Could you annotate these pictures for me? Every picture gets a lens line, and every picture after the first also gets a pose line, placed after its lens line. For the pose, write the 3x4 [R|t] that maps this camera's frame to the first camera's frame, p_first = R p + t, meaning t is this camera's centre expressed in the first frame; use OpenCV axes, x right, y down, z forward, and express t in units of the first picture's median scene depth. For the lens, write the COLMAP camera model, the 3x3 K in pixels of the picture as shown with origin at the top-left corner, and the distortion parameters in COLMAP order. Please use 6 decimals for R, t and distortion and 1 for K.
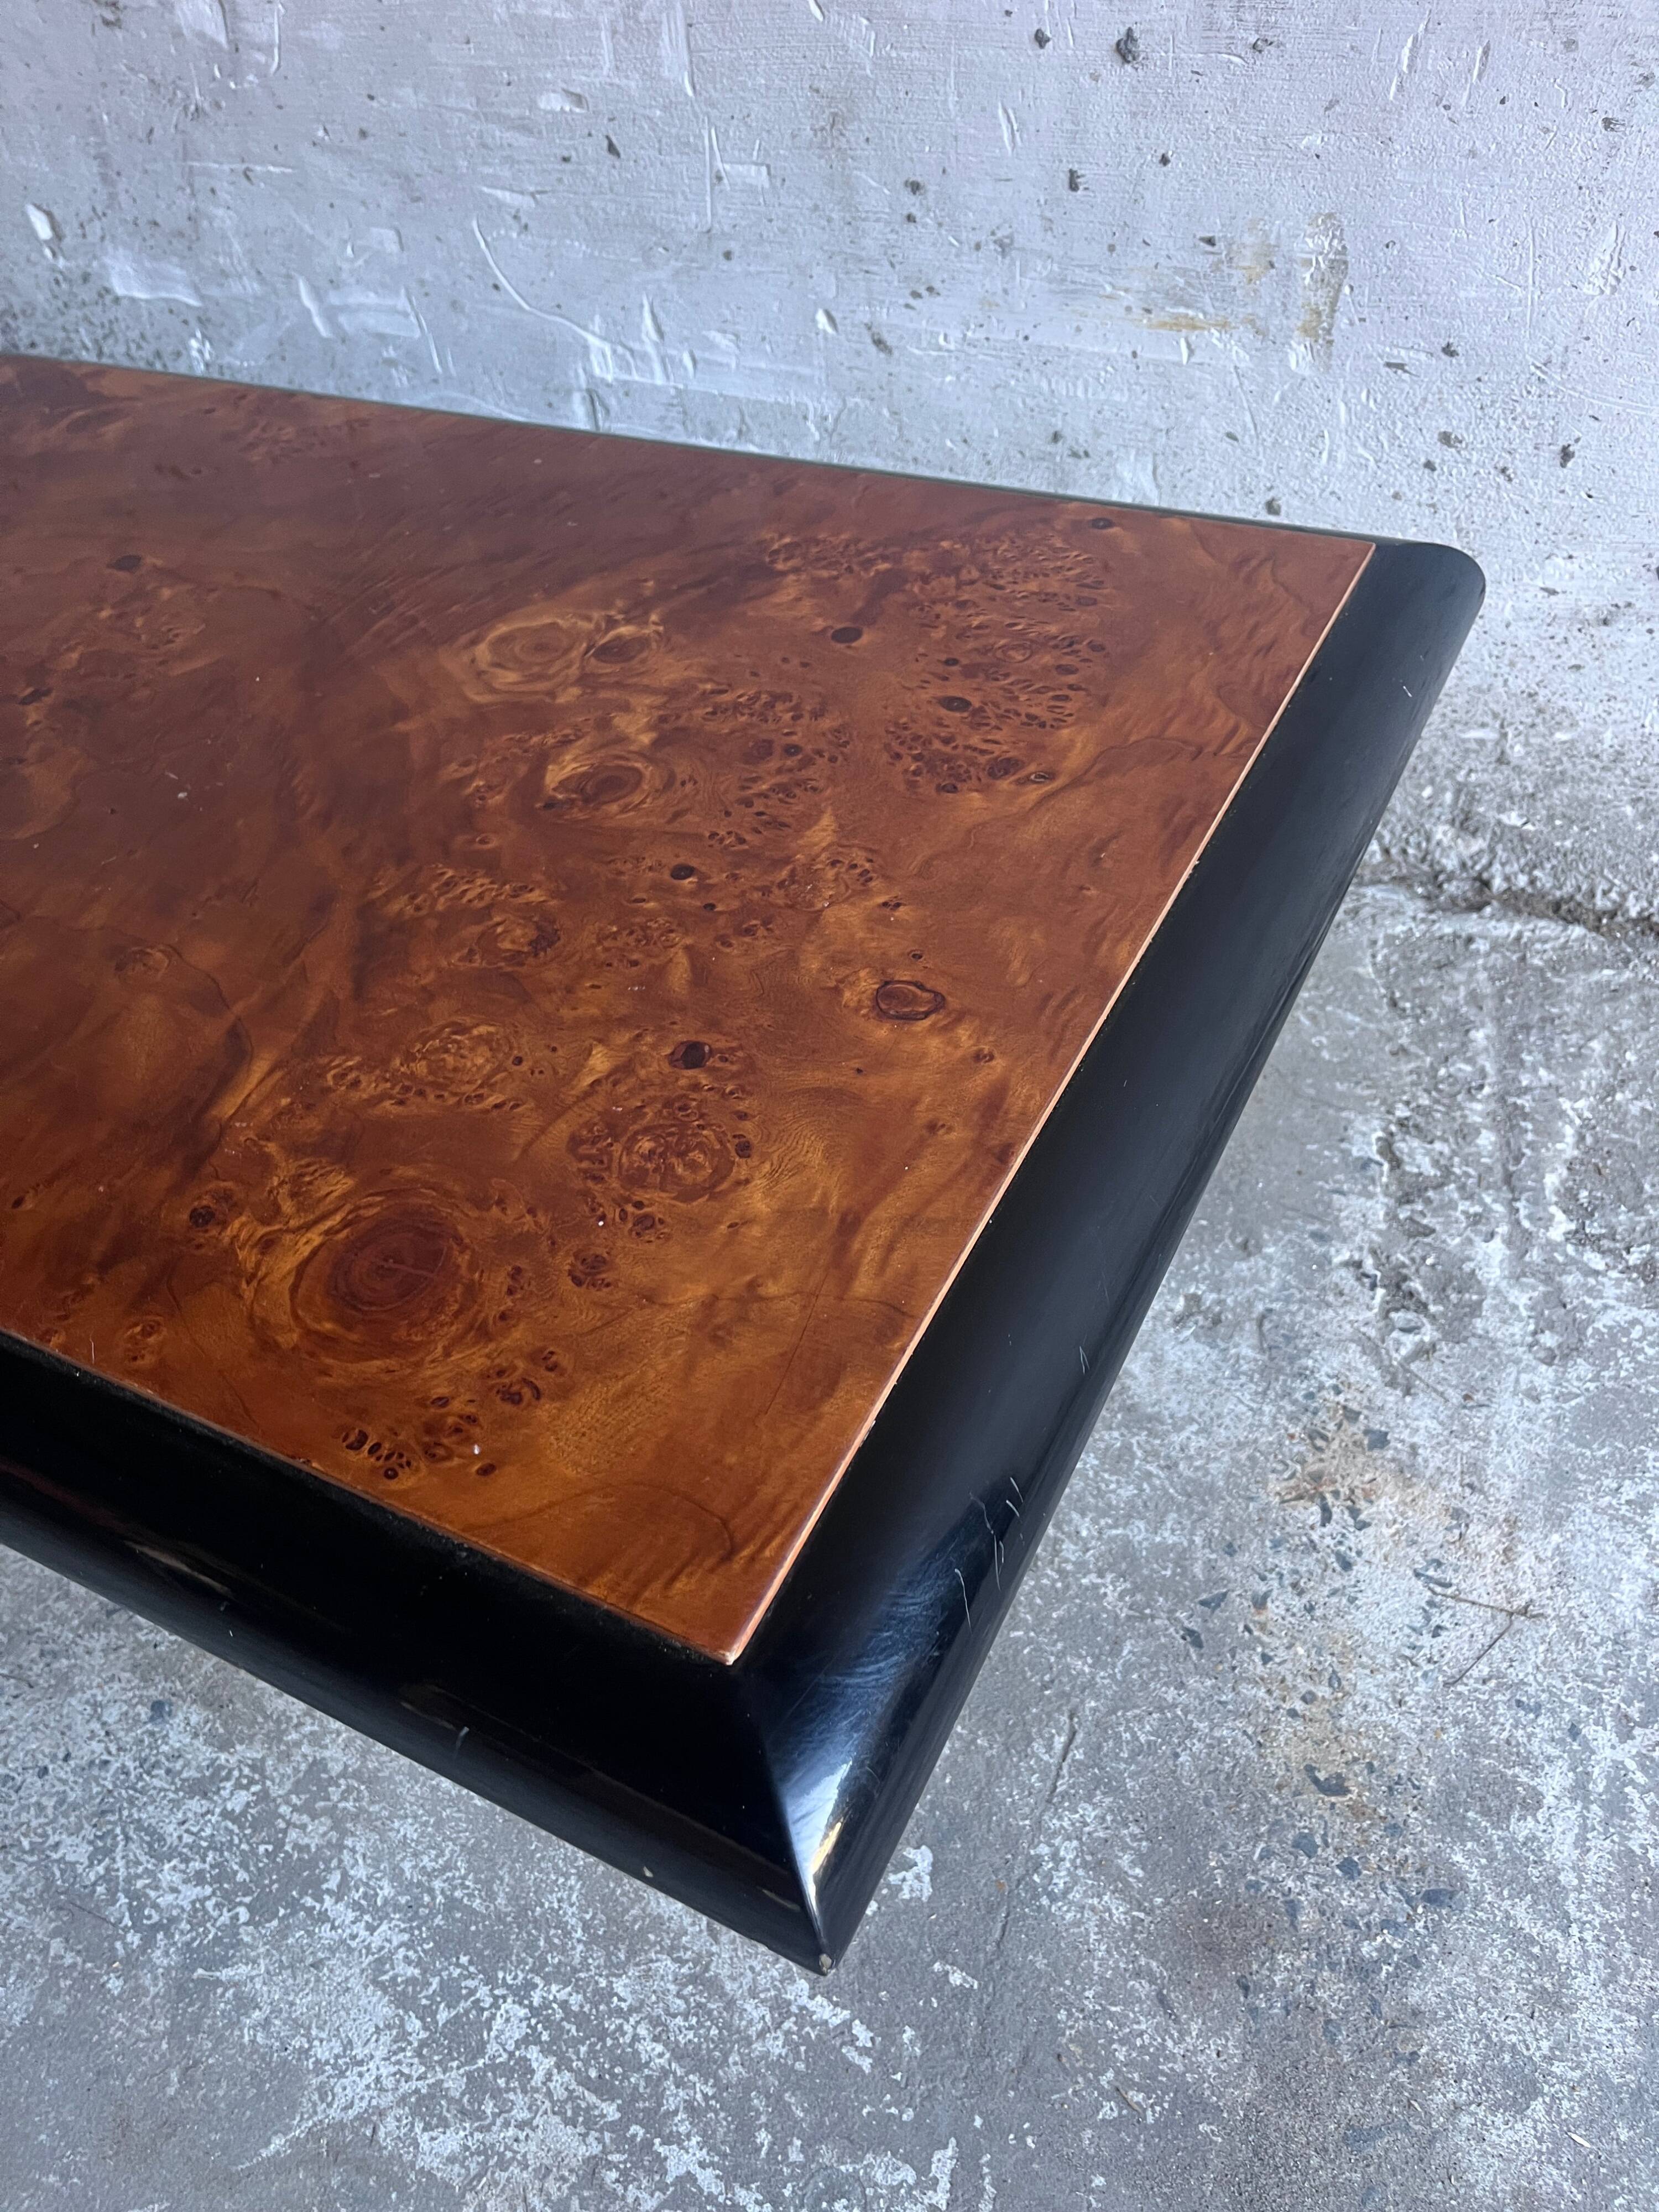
lens RADIAL K [[1703.4, 0, 835.9], [0, 1703.4, 1110.3], [0, 0, 1]] dist [0.044231, -0.071433]
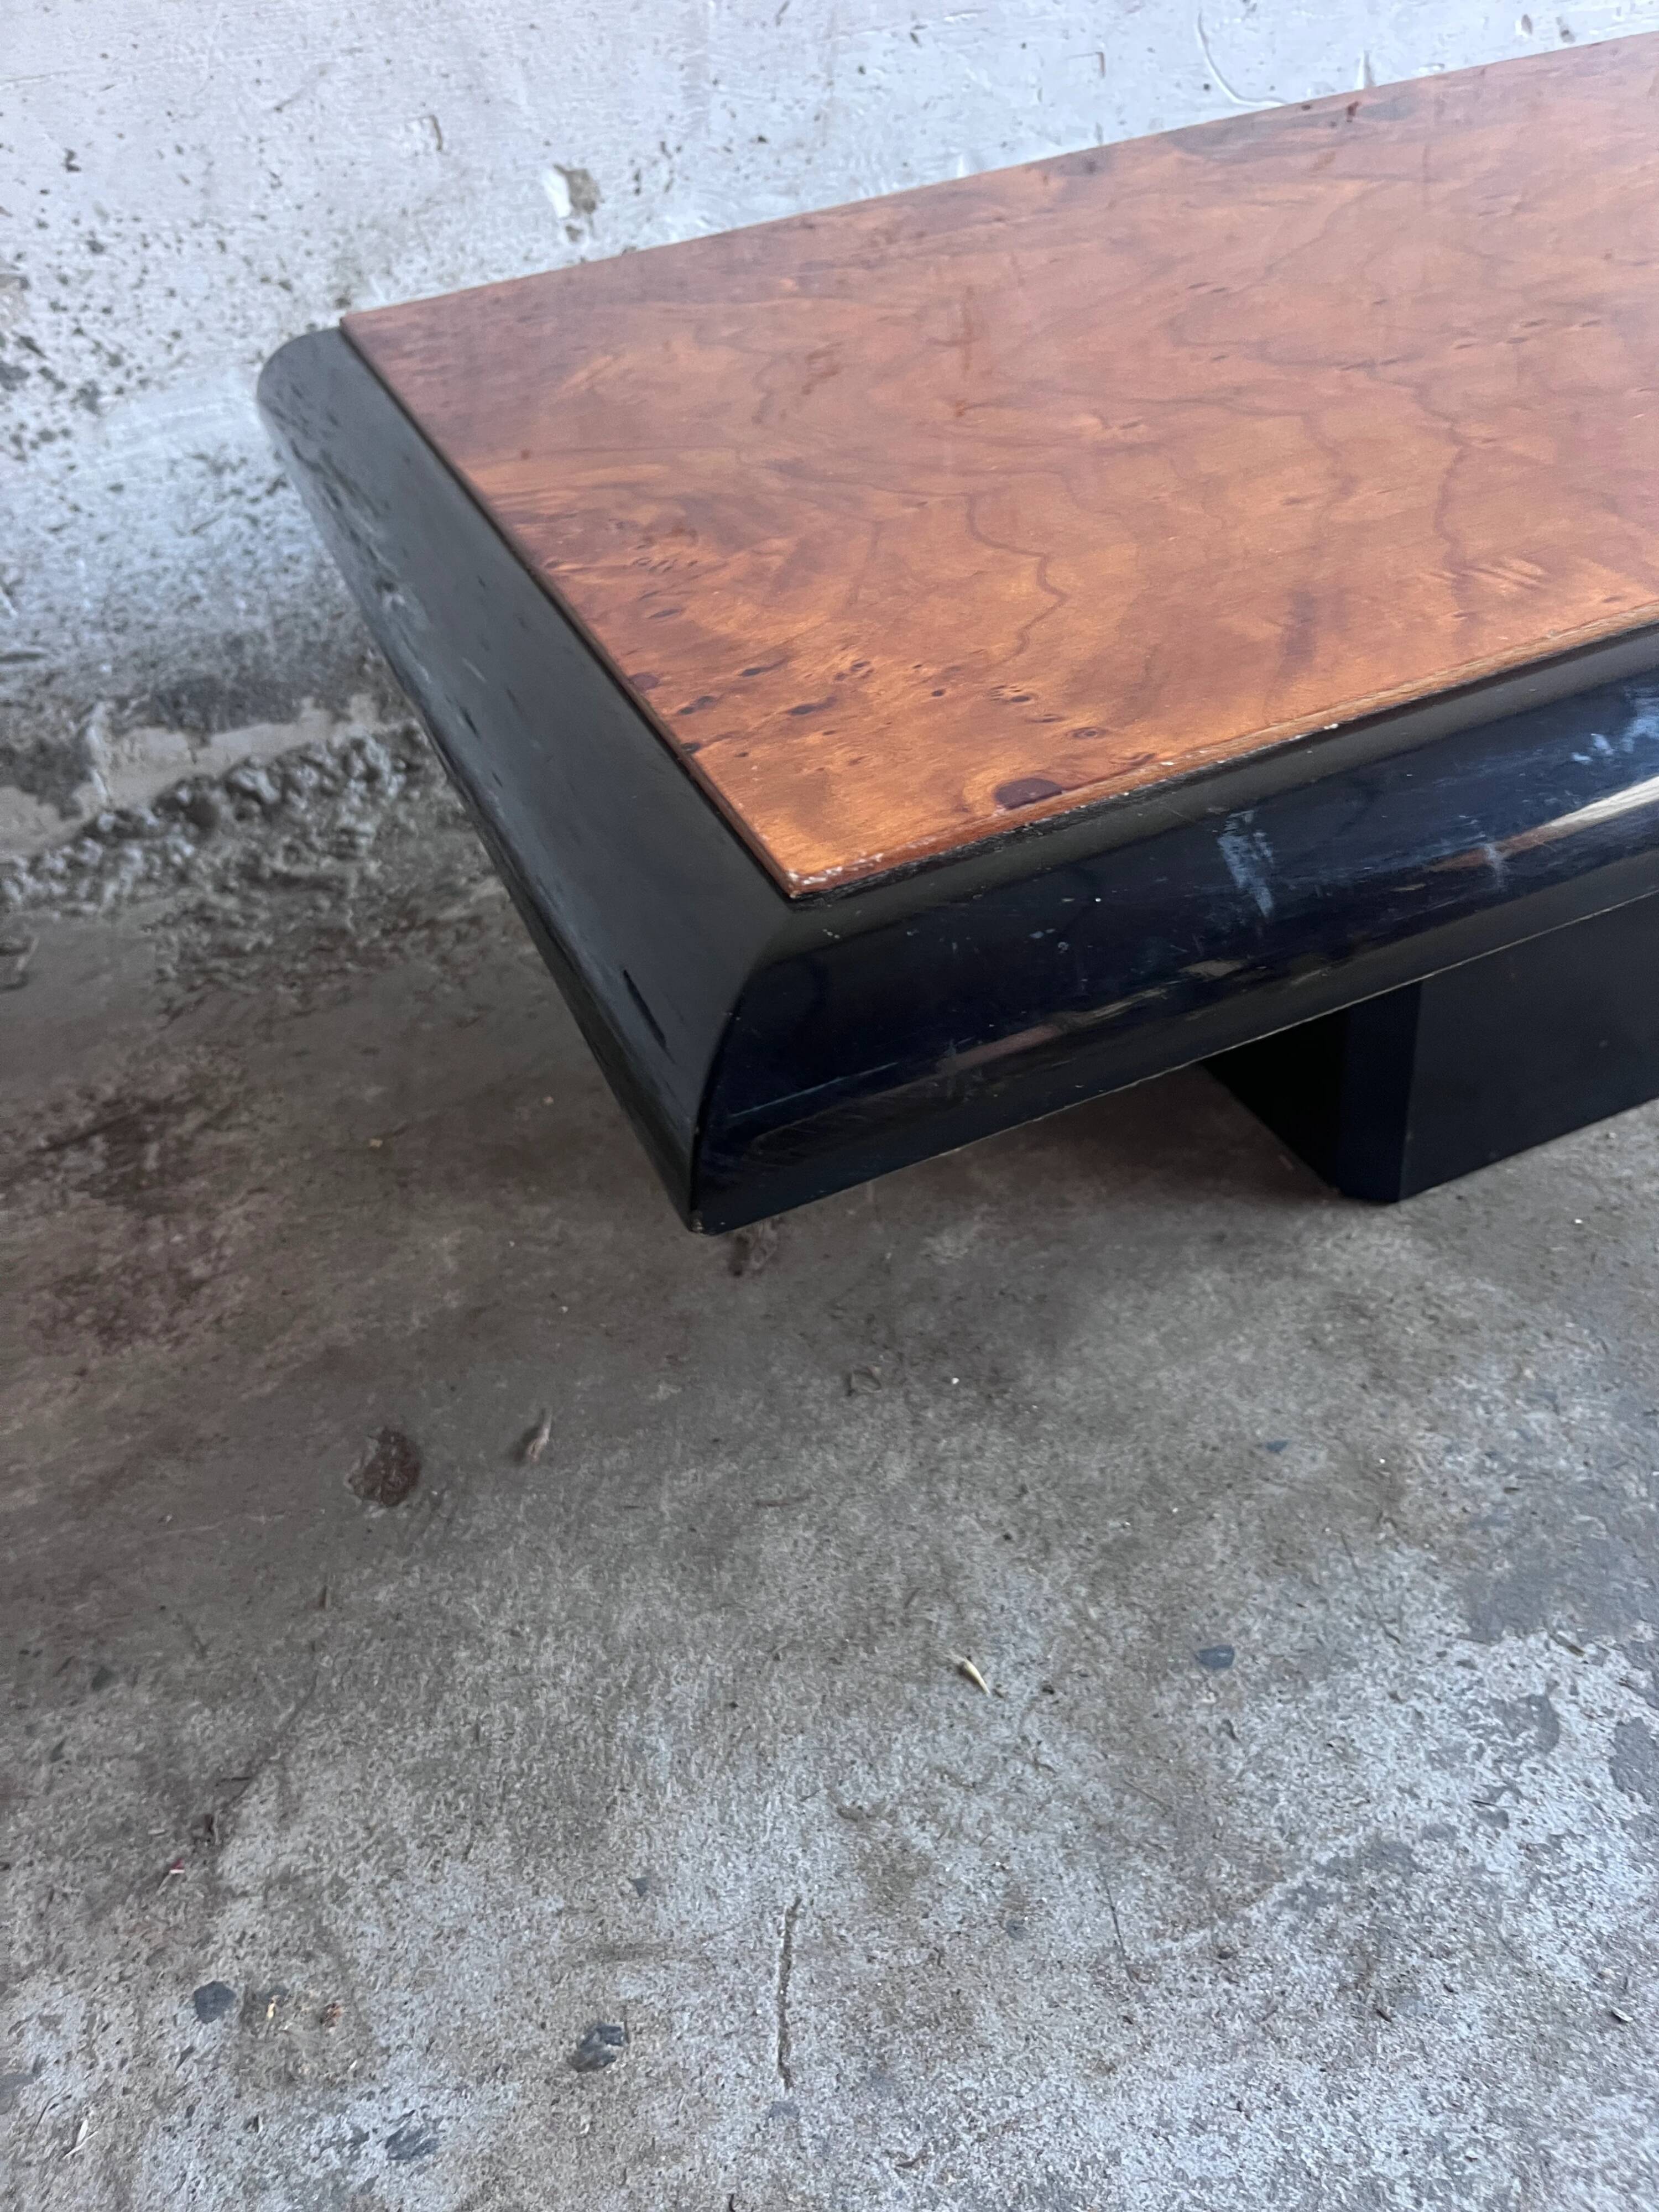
lens RADIAL K [[1703.4, 0, 840.8], [0, 1703.4, 1096.6], [0, 0, 1]] dist [0.044231, -0.071433]
pose [[0.643928, -0.452851, 0.616671, -1.821800], [0.583016, 0.812369, -0.012224, -0.206314], [-0.495428, 0.367401, 0.787126, 0.871792]]
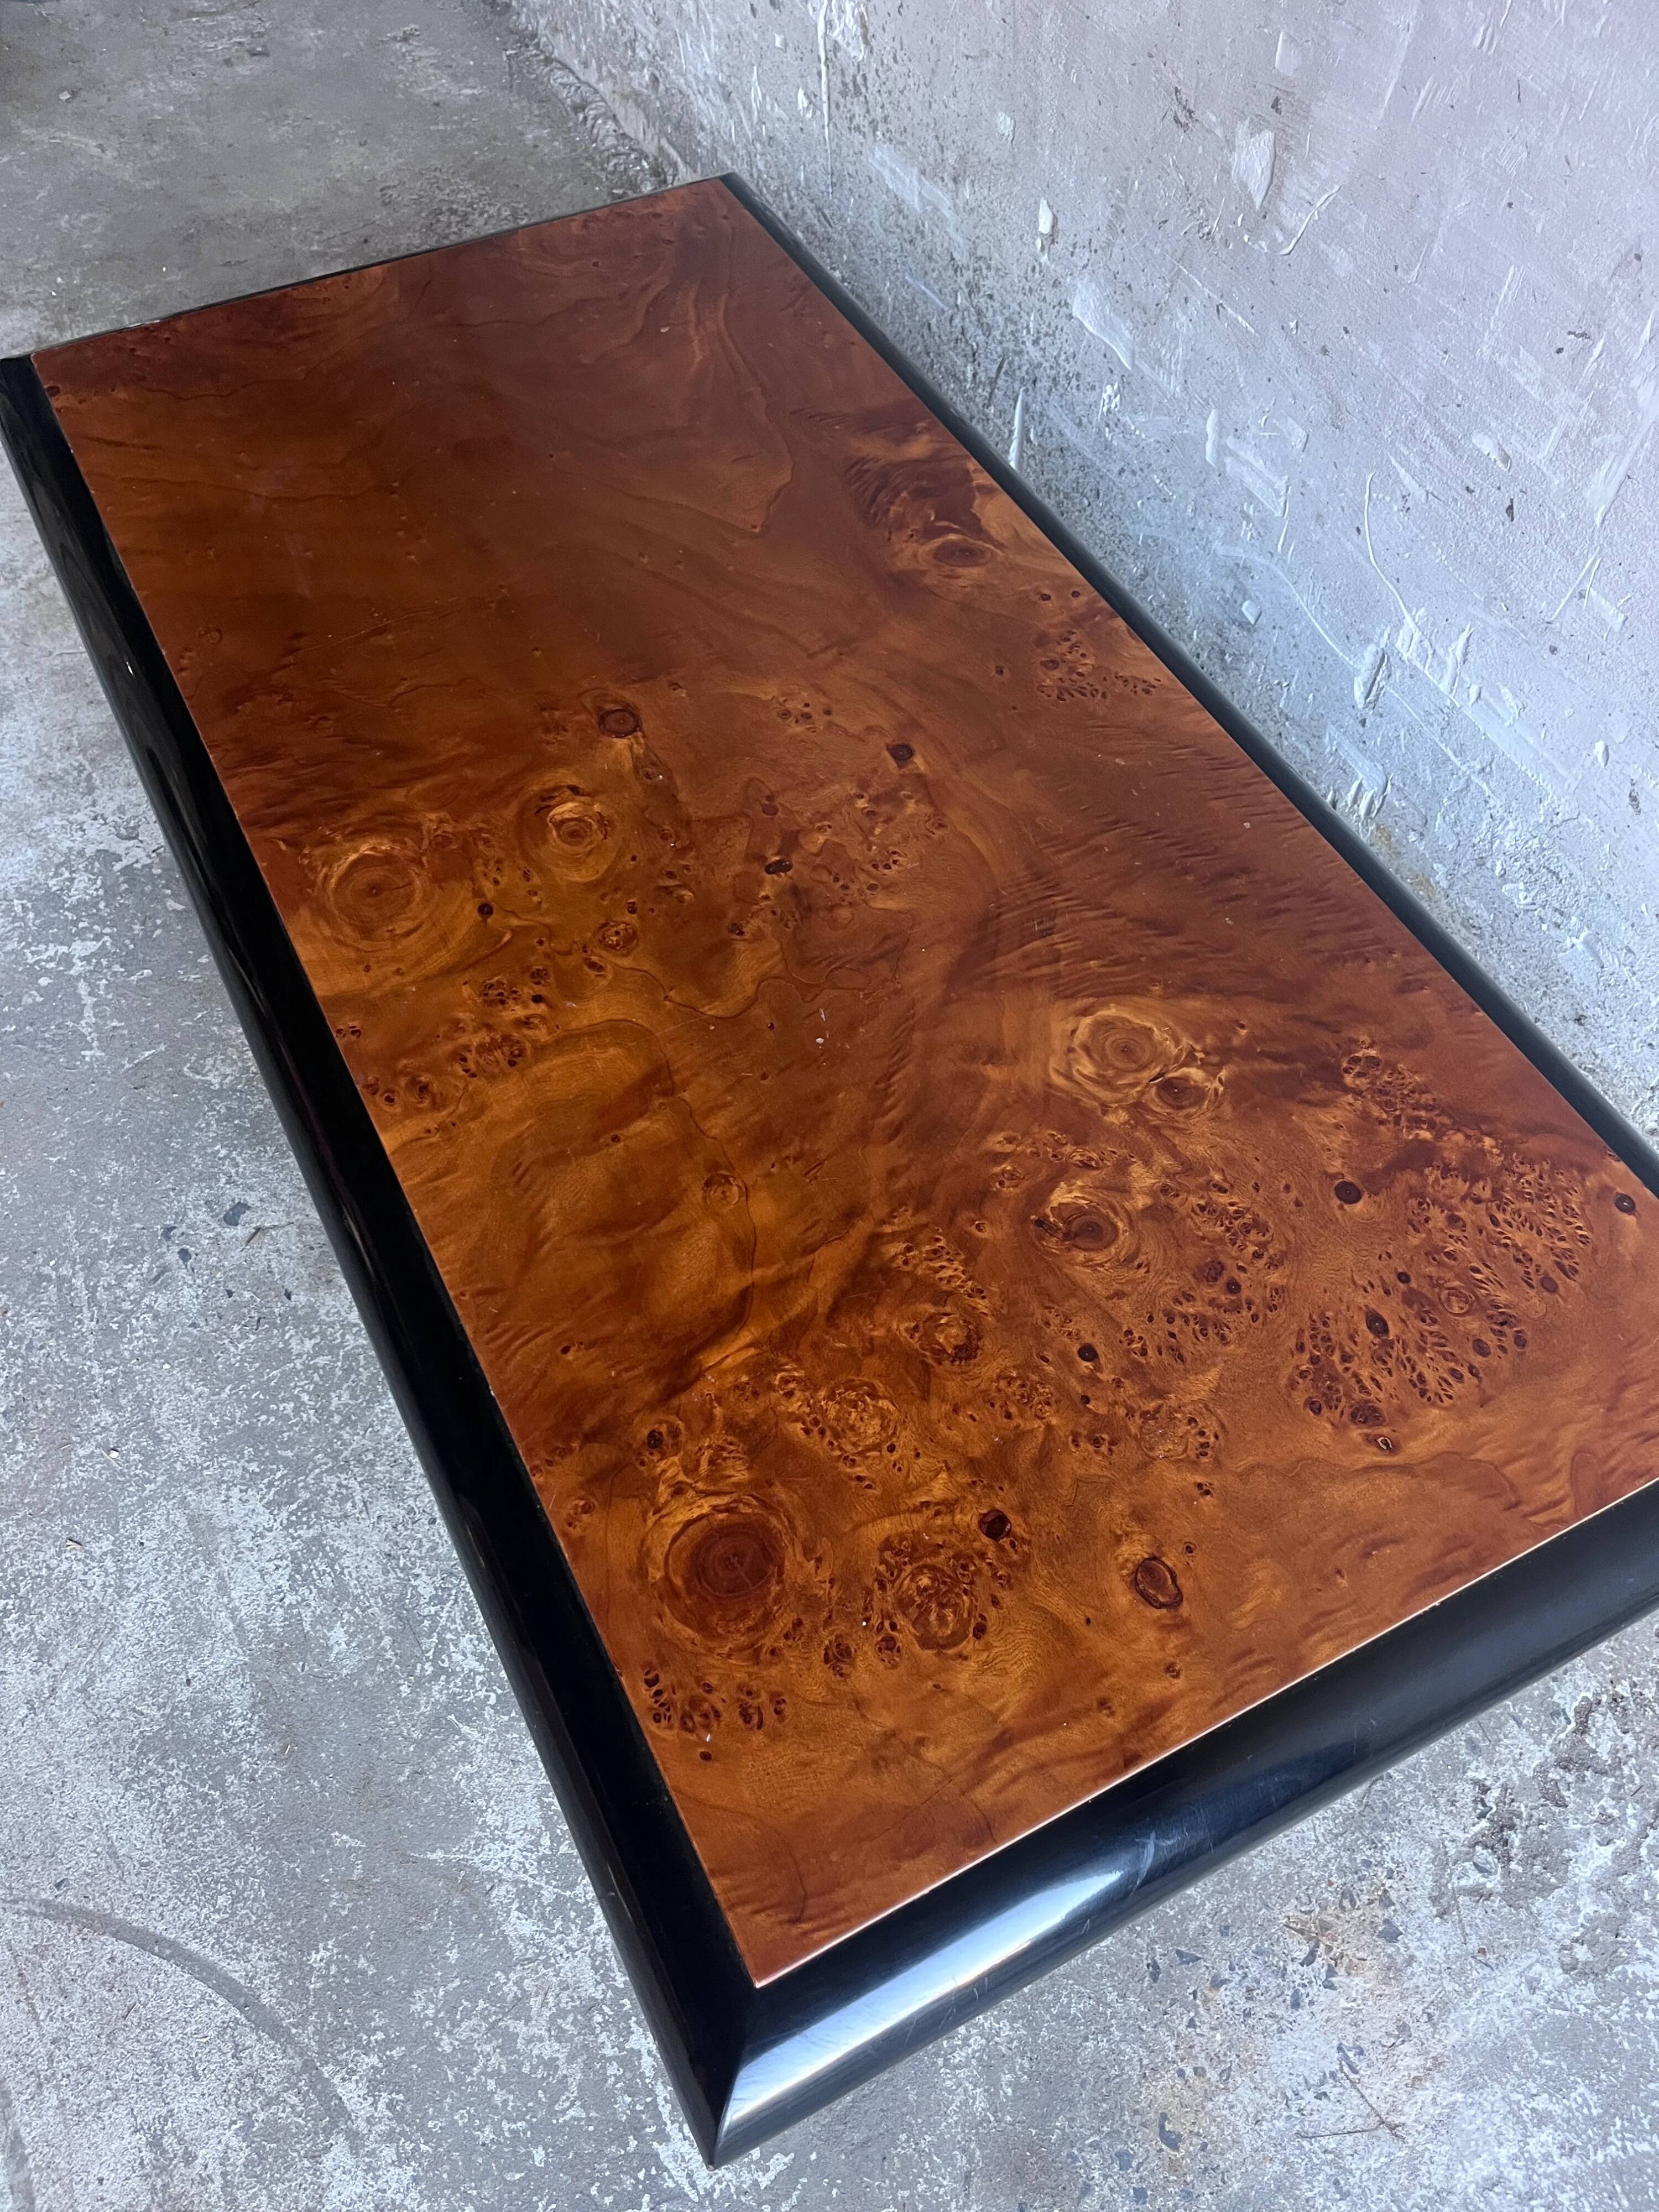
lens RADIAL K [[1703.4, 0, 807.2], [0, 1703.4, 1130.2], [0, 0, 1]] dist [0.044231, -0.071433]
pose [[0.810707, 0.538816, -0.228978, -0.049771], [-0.478582, 0.835205, 0.270909, -0.459255], [0.337214, -0.110043, 0.934974, -0.229834]]
